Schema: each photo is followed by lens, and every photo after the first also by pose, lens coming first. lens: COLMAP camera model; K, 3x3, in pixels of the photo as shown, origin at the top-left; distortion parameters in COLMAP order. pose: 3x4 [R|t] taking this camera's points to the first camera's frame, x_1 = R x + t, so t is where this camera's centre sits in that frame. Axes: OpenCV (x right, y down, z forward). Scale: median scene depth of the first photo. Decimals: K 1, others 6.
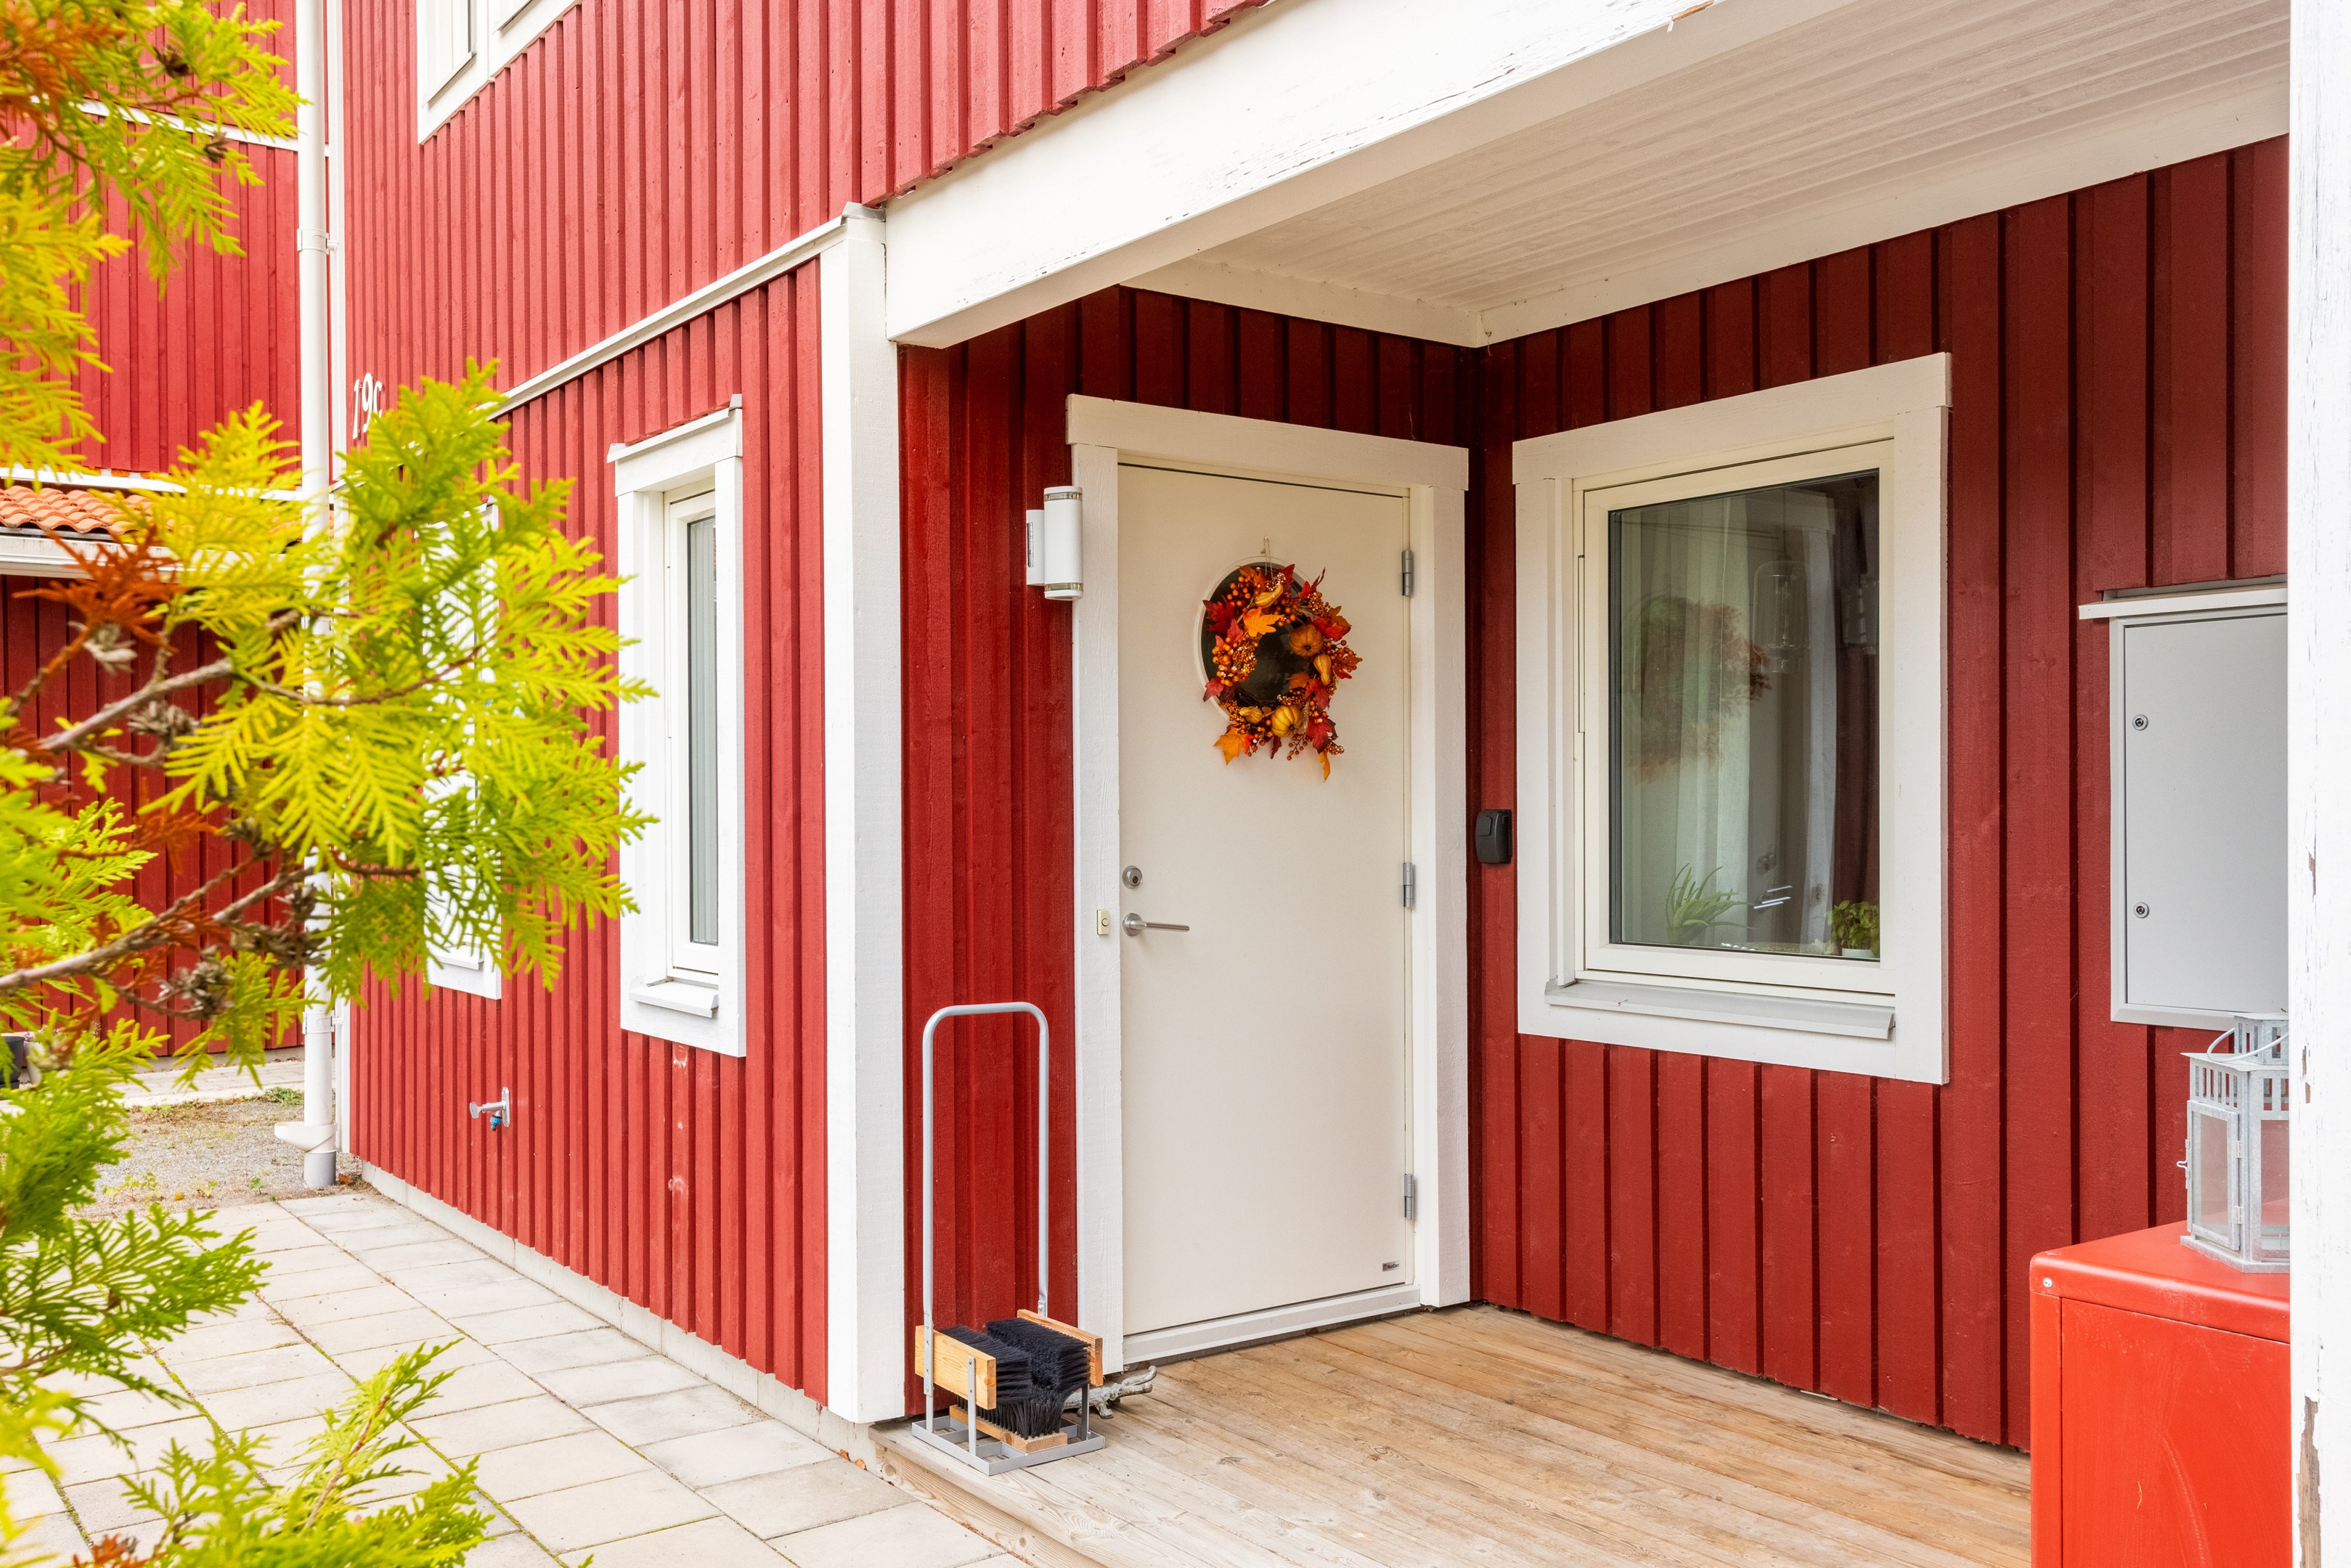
lens RADIAL K [[2042.4, 0, 1173.4], [0, 2042.4, 777.0], [0, 0, 1]] dist [0.033626, 0.006370]
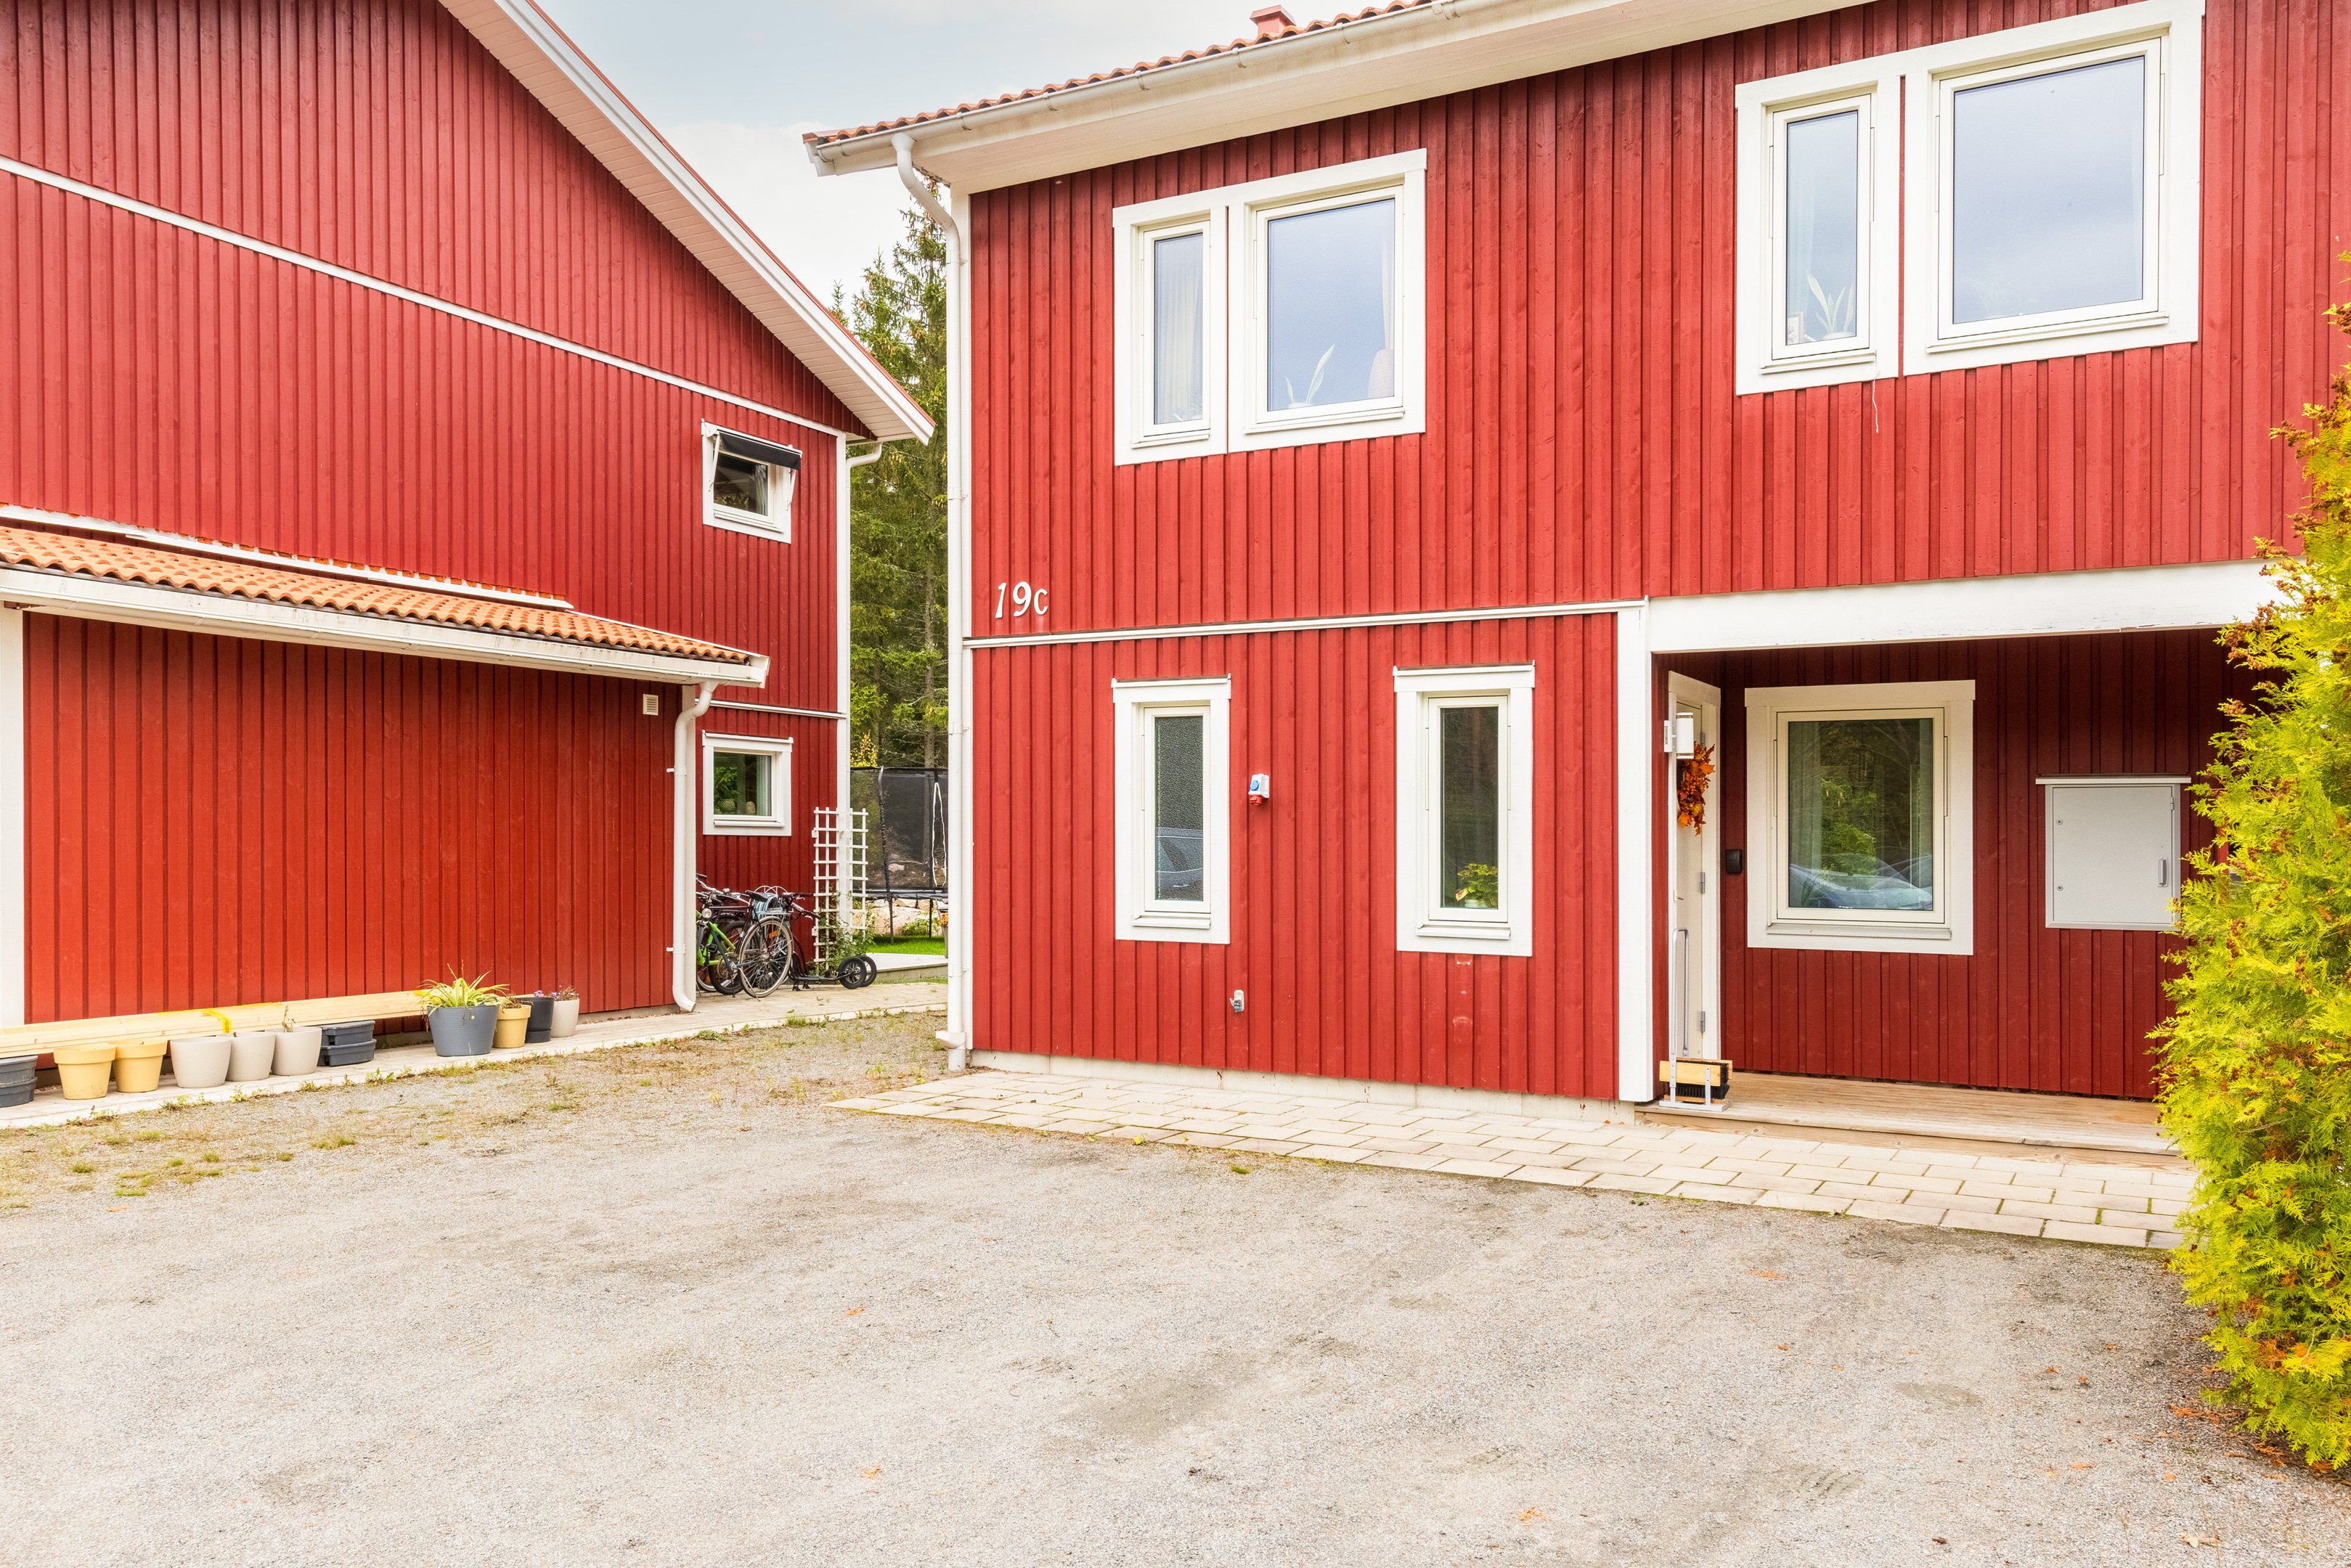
lens RADIAL K [[1858.0, 0, 1143.1], [0, 1858.0, 816.0], [0, 0, 1]] dist [0.020430, 0.010296]
pose [[0.911887, 0.021222, 0.409892, -1.469200], [-0.018283, 0.999771, -0.011089, 0.014379], [-0.410033, 0.002618, 0.912067, -0.697200]]
